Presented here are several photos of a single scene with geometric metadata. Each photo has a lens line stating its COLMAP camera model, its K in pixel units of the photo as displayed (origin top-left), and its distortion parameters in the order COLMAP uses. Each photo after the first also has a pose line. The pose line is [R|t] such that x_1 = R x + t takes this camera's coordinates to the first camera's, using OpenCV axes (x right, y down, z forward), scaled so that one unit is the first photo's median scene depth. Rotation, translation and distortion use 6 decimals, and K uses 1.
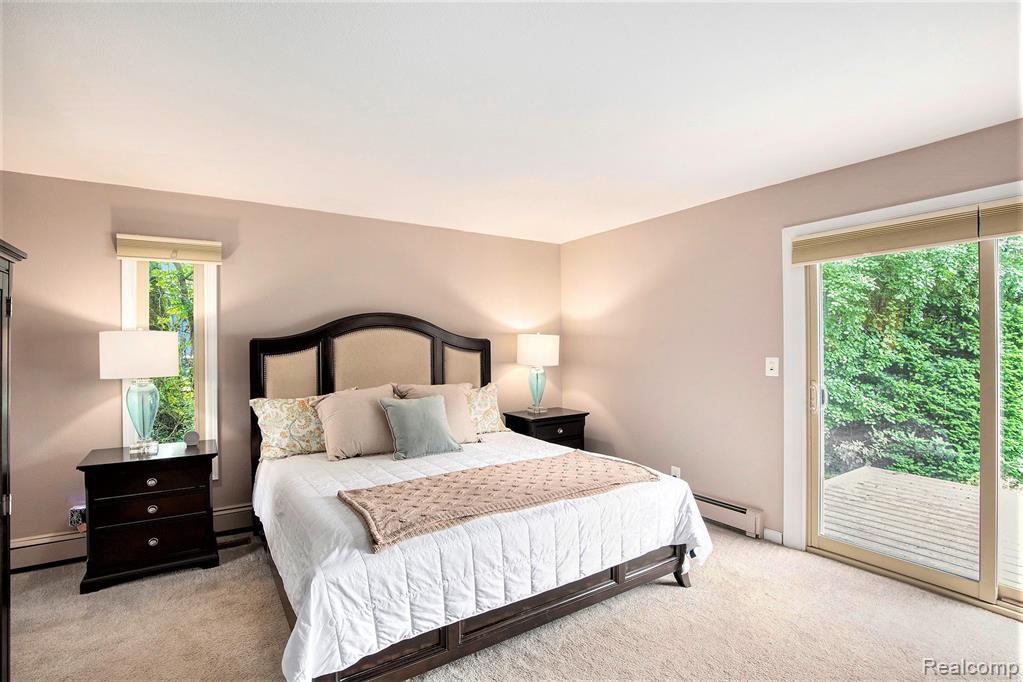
lens RADIAL K [[478.5, 0, 508.9], [0, 478.5, 340.9], [0, 0, 1]] dist [-0.029197, 0.000933]
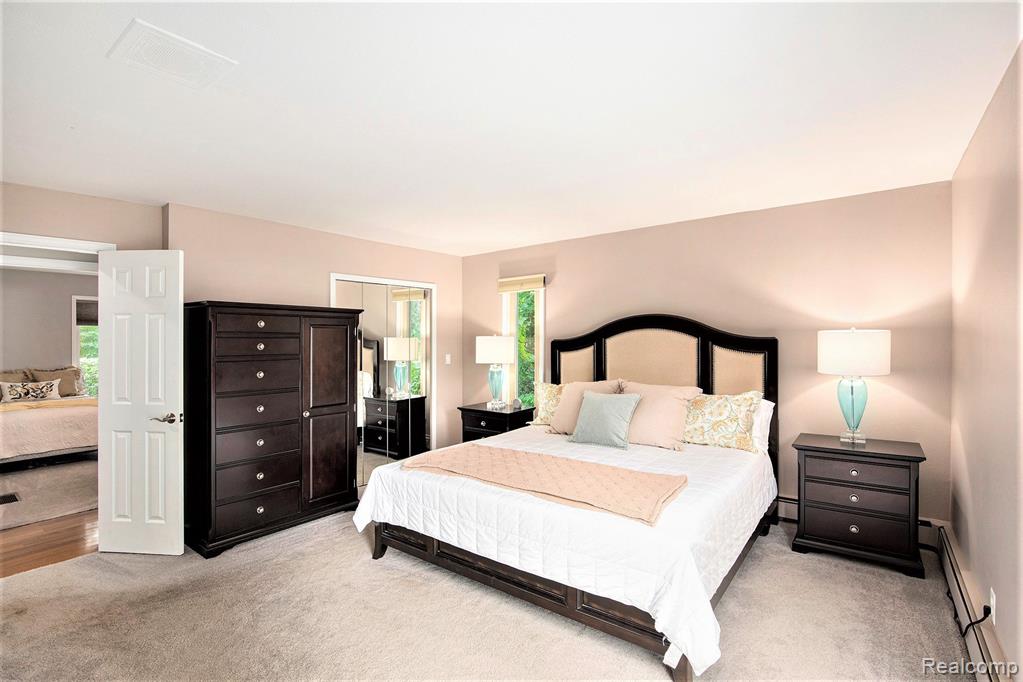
lens RADIAL K [[478.5, 0, 508.9], [0, 478.5, 340.9], [0, 0, 1]] dist [-0.029197, 0.000933]
pose [[0.313274, -0.003219, -0.949657, 0.725641], [0.010822, 0.999941, 0.000180, -0.002478], [0.949601, -0.010333, 0.313291, 0.418333]]
